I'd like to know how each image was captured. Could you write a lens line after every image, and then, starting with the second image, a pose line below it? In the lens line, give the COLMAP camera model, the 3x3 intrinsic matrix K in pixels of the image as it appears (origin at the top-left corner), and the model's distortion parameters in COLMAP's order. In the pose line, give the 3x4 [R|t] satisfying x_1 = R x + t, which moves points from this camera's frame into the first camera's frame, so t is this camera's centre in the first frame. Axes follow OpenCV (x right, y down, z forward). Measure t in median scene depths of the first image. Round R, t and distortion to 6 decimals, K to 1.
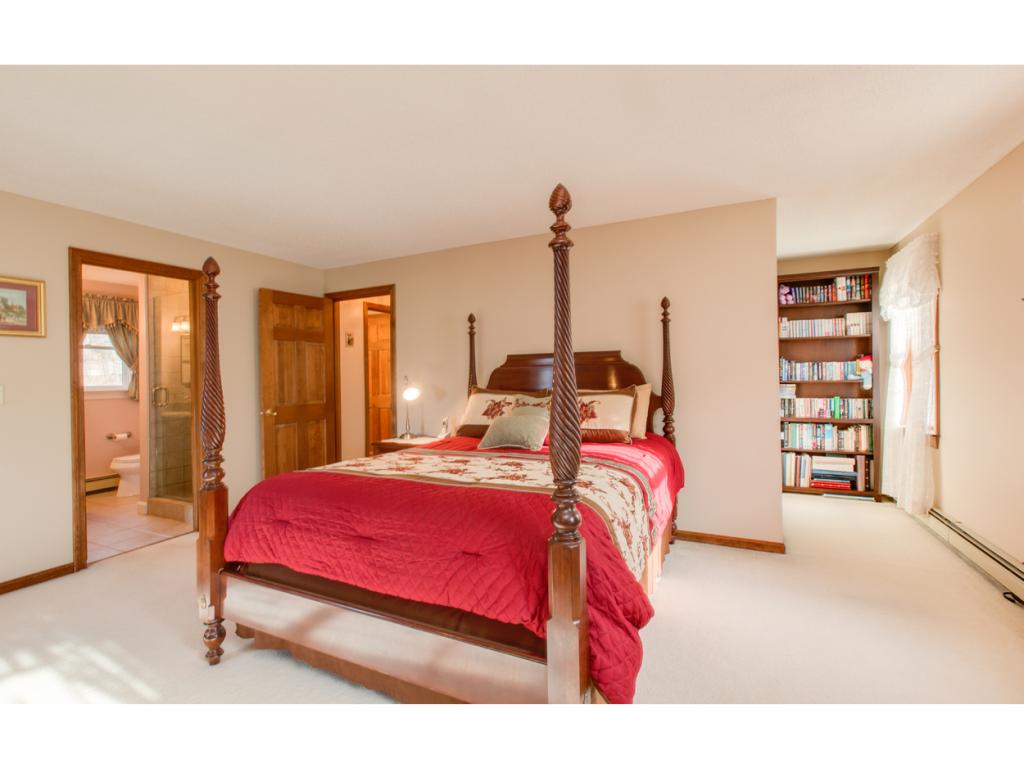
lens RADIAL K [[468.2, 0, 510.3], [0, 468.2, 375.8], [0, 0, 1]] dist [-0.001268, -0.000047]
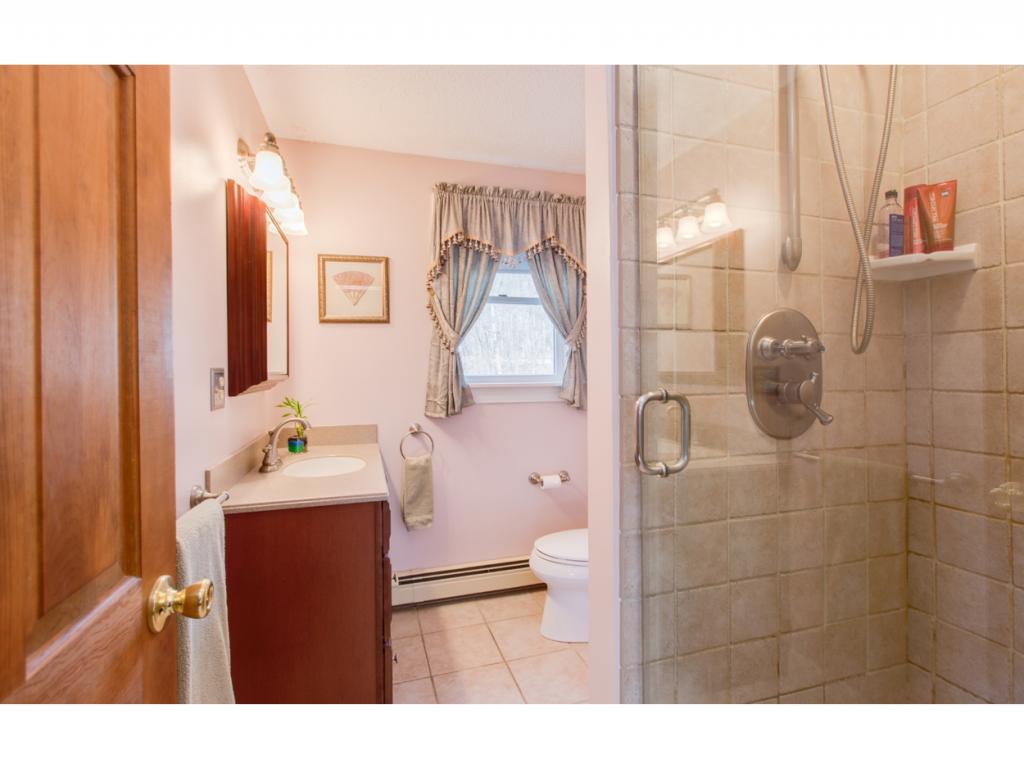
lens RADIAL K [[468.2, 0, 510.3], [0, 468.2, 375.8], [0, 0, 1]] dist [-0.001268, -0.000047]
pose [[0.689844, 0.015382, -0.723795, -0.514166], [0.003610, 0.999689, 0.024686, 0.008561], [0.723949, -0.019643, 0.689573, 0.639914]]
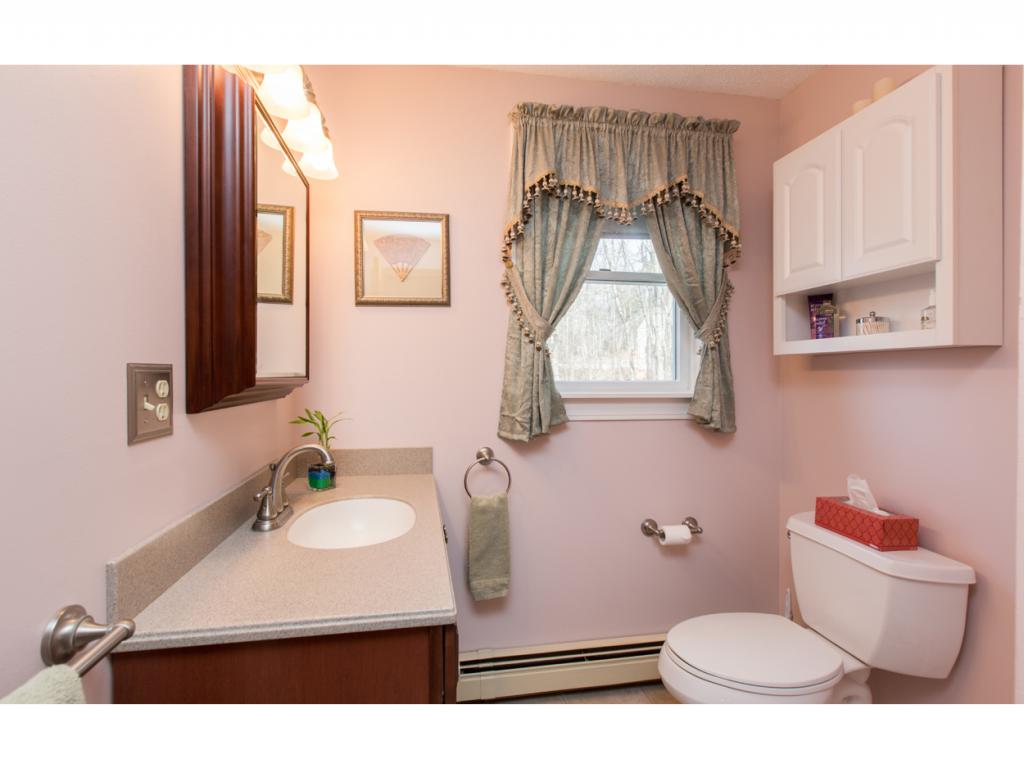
lens RADIAL K [[562.2, 0, 533.4], [0, 562.2, 389.8], [0, 0, 1]] dist [0.014180, -0.000046]
pose [[0.614818, 0.035043, -0.787890, -0.580759], [-0.004896, 0.999163, 0.040619, 0.009986], [0.788654, -0.021116, 0.614475, 0.674045]]
